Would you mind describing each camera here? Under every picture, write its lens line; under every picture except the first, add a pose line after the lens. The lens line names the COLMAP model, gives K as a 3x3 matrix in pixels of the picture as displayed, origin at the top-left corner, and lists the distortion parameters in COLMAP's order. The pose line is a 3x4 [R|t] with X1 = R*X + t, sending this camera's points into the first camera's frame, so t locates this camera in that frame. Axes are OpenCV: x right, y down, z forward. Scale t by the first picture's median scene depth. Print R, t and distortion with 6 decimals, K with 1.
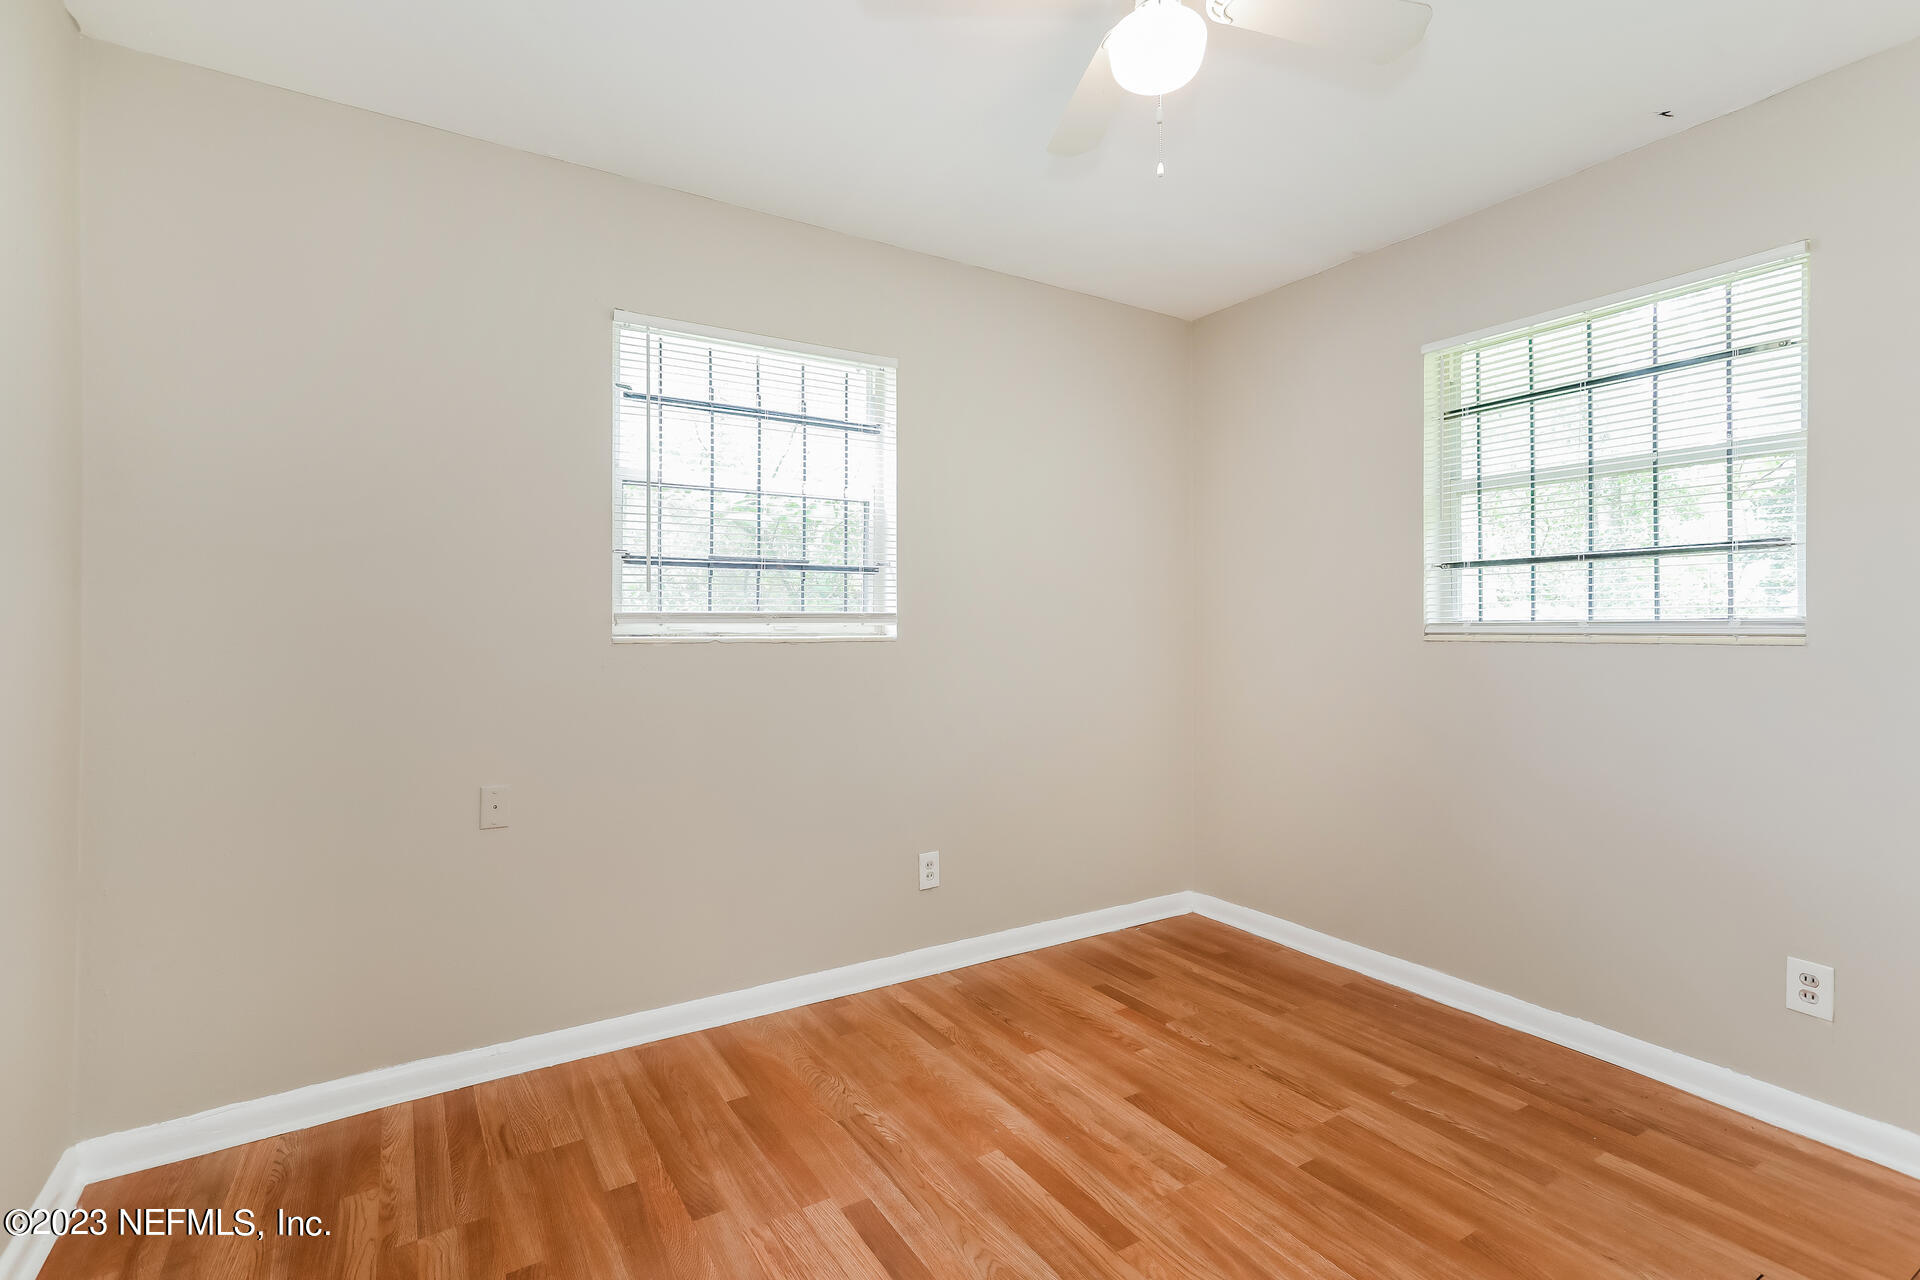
lens RADIAL K [[918.7, 0, 972.1], [0, 918.7, 627.8], [0, 0, 1]] dist [0.021333, 0.000304]
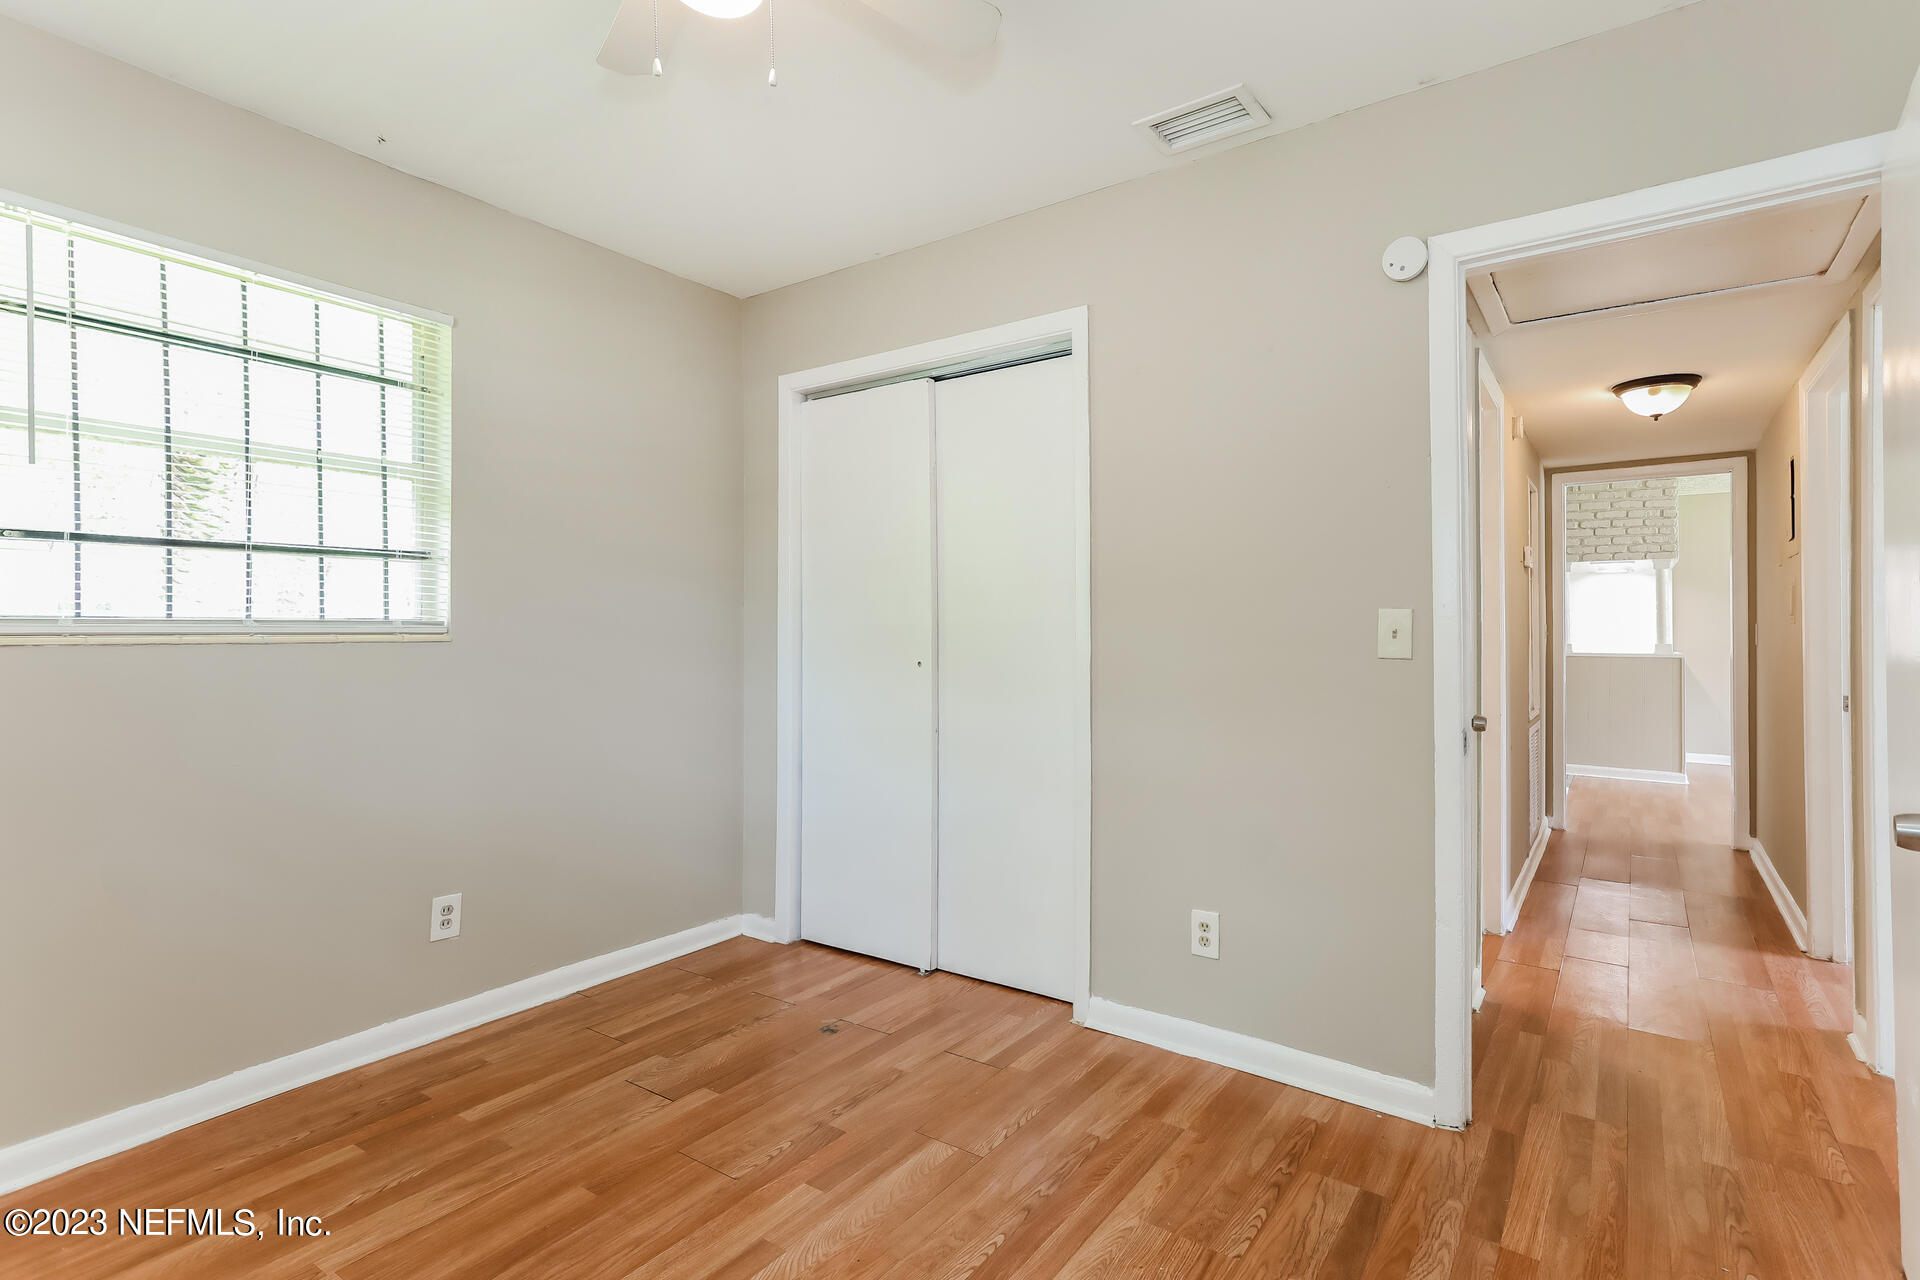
lens RADIAL K [[918.7, 0, 1002.9], [0, 918.7, 633.7], [0, 0, 1]] dist [0.021333, 0.000304]
pose [[-0.413180, -0.004057, 0.910640, -0.509697], [-0.002143, 0.999992, 0.003483, 0.002448], [-0.910647, -0.000513, -0.413185, 0.801273]]
